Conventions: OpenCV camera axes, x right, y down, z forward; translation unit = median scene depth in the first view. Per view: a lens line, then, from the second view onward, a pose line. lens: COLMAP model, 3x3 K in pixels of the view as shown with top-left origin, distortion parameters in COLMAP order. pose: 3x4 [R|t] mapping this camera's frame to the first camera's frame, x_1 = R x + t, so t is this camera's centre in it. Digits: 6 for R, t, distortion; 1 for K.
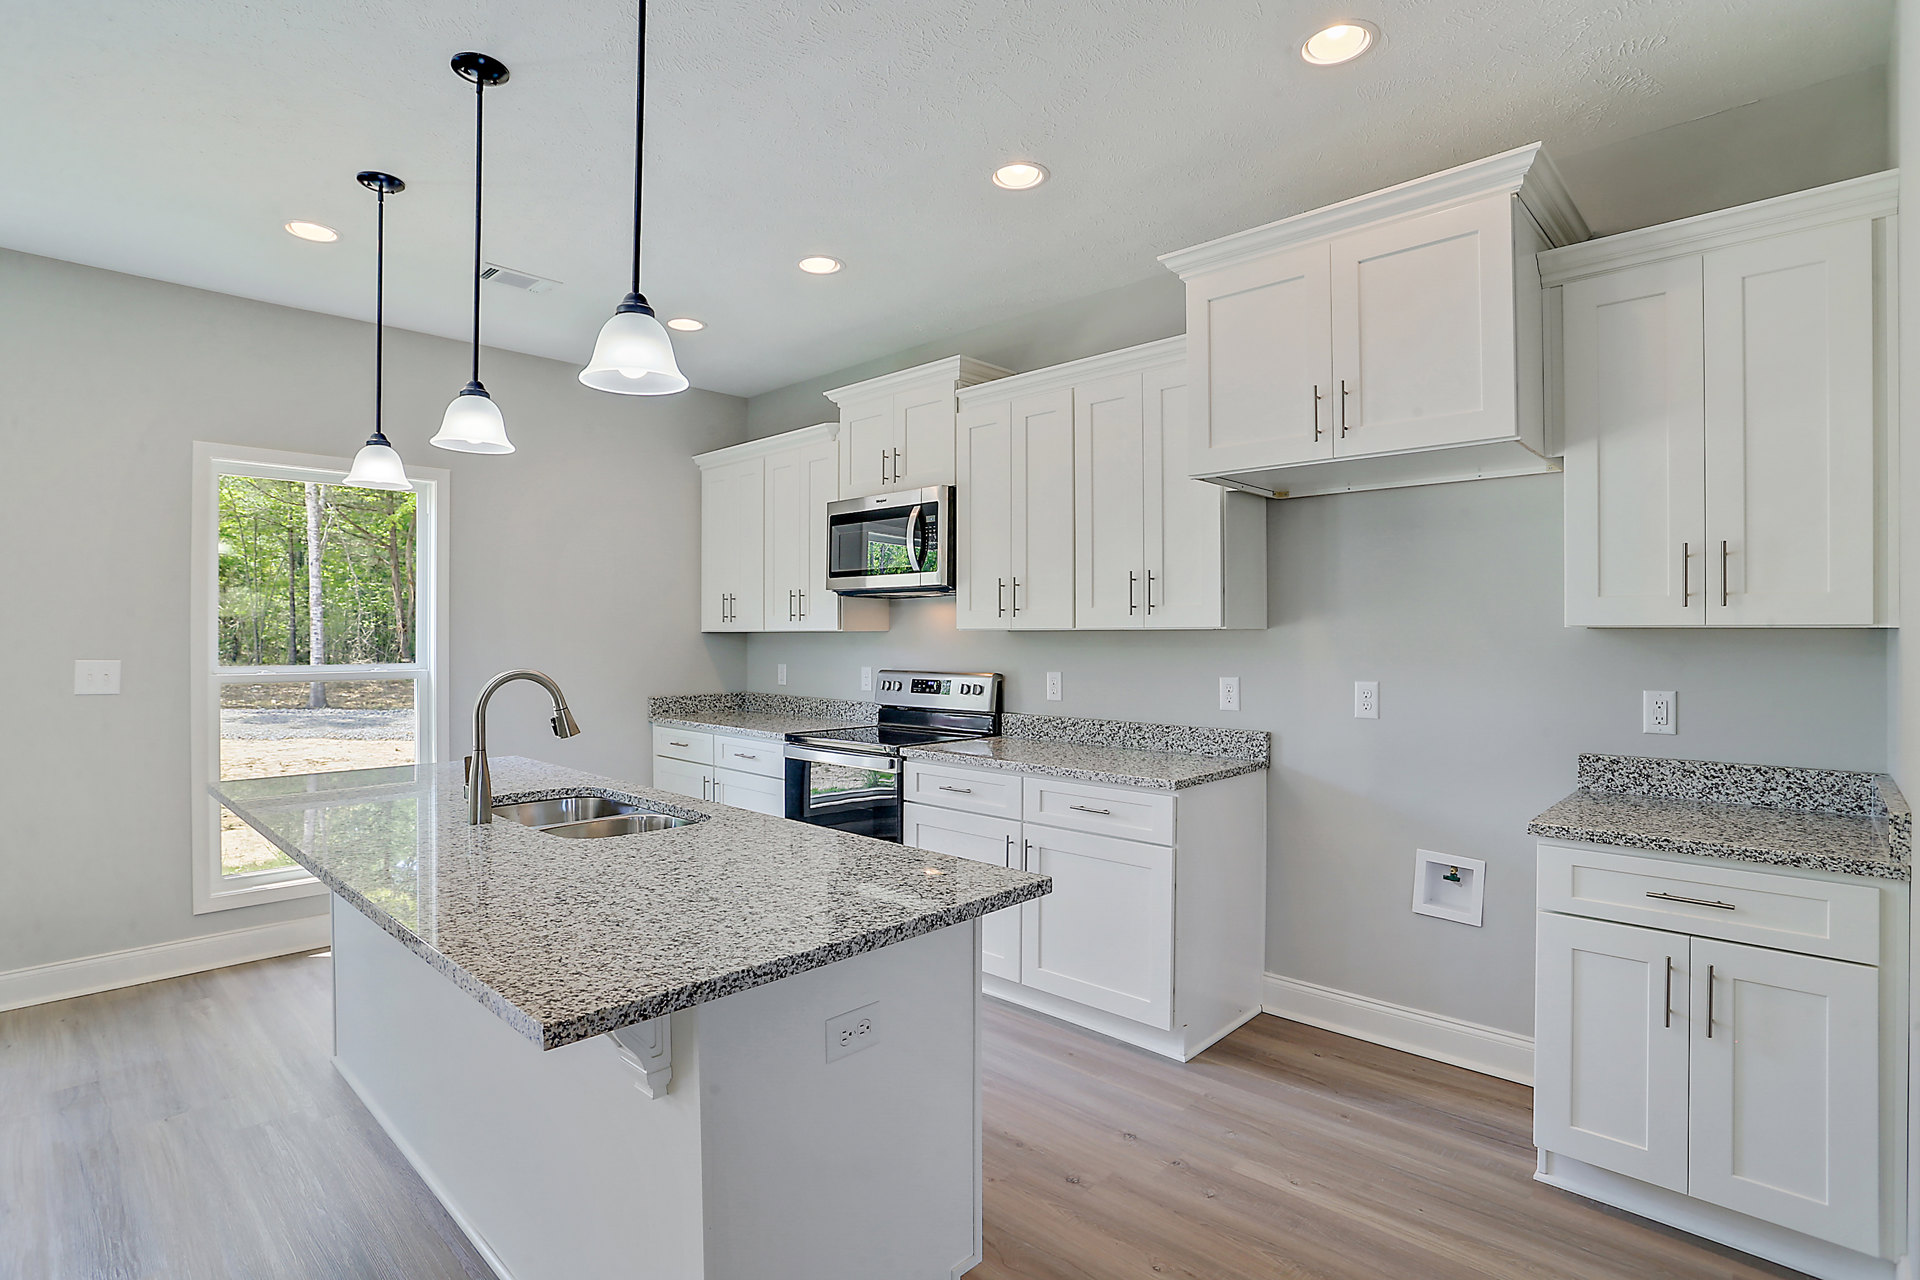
lens RADIAL K [[943.8, 0, 960.0], [0, 943.8, 640.0], [0, 0, 1]] dist [0.001331, 0.000194]
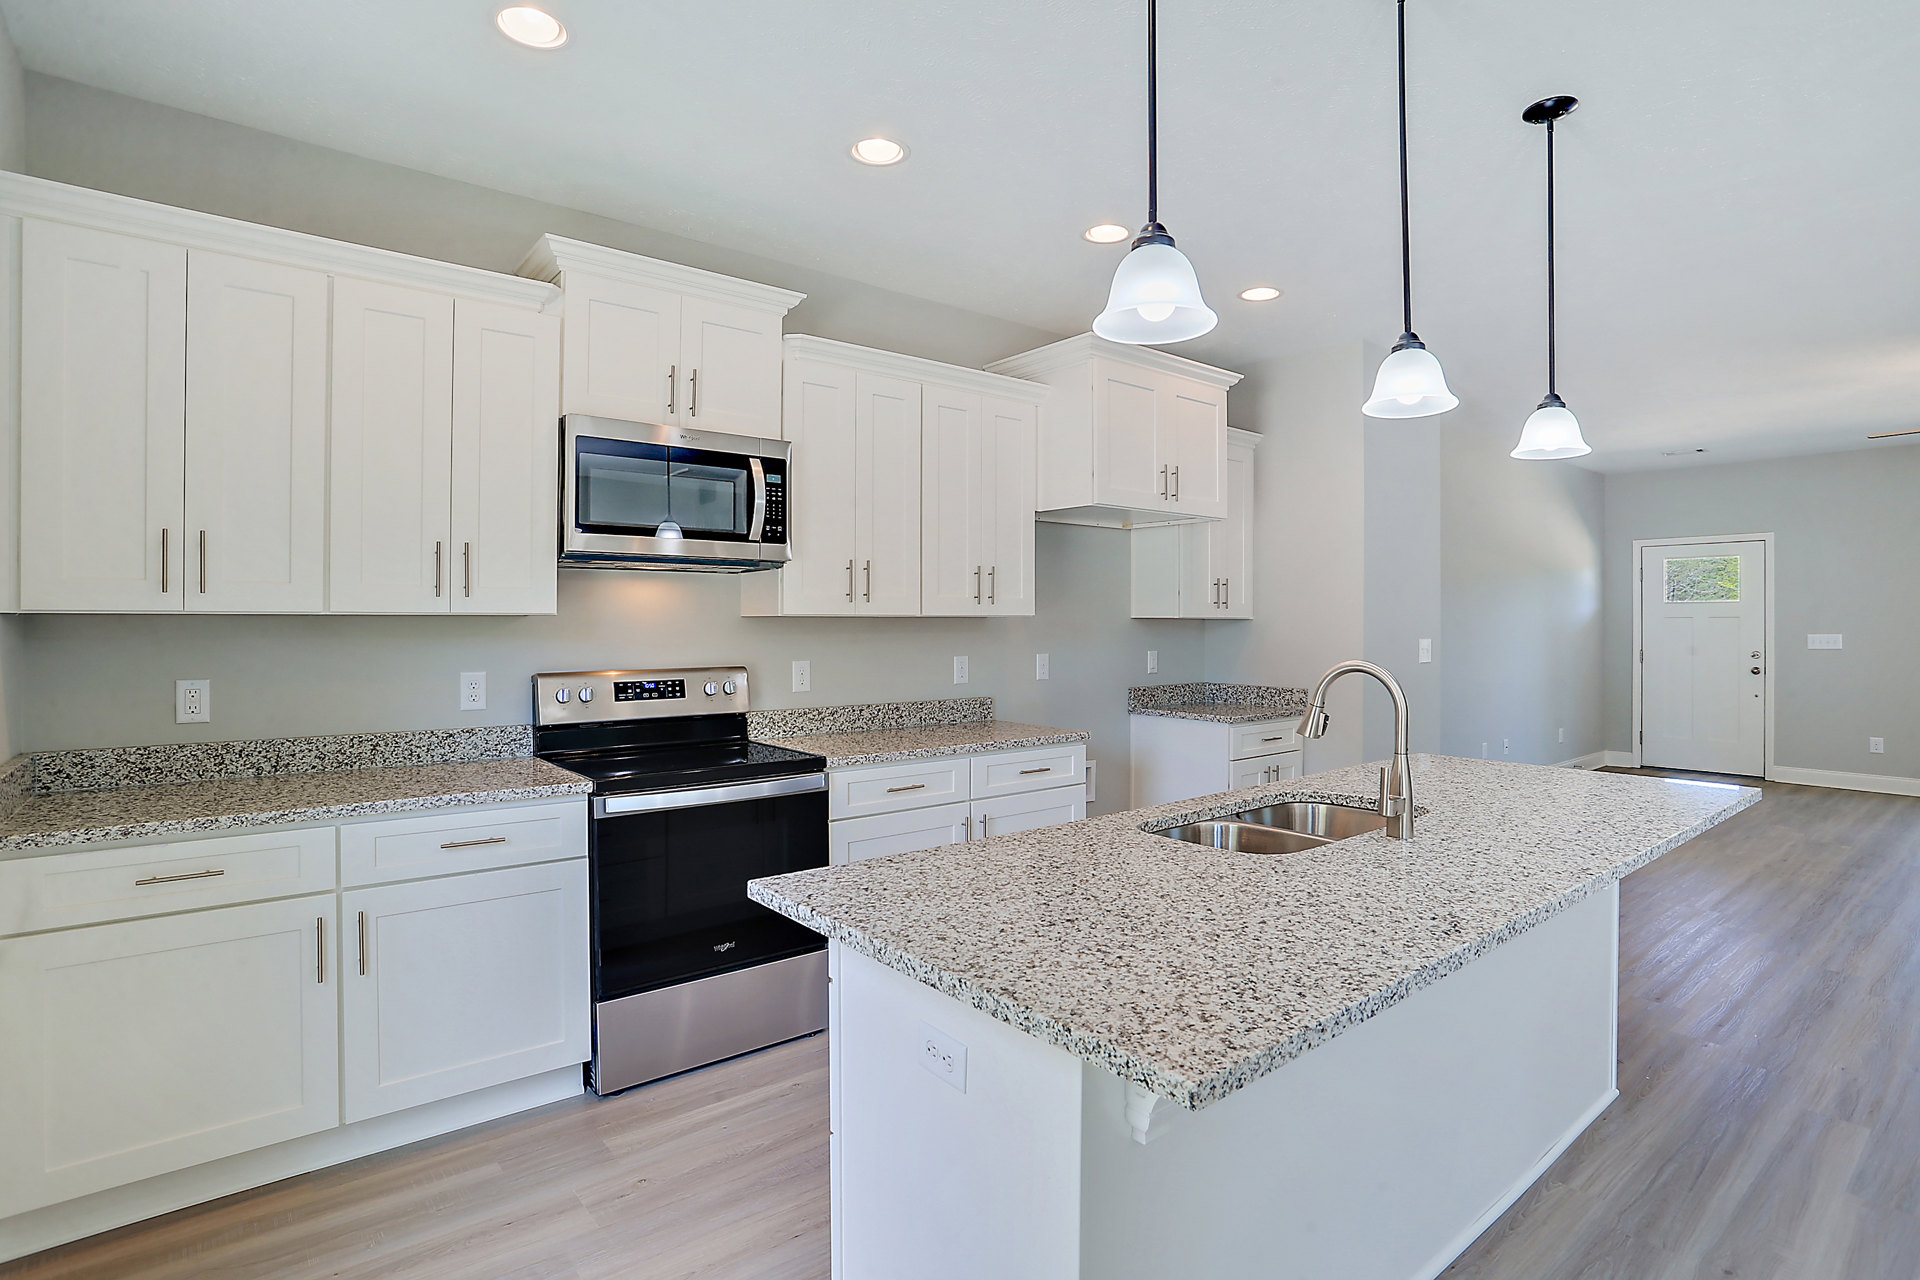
lens RADIAL K [[943.7, 0, 958.3], [0, 943.7, 626.4], [0, 0, 1]] dist [0.000073, 0.000246]
pose [[0.158433, -0.003572, 0.987363, -0.859251], [0.003926, 0.999988, 0.002988, -0.002515], [-0.987362, 0.003403, 0.158445, 0.756954]]
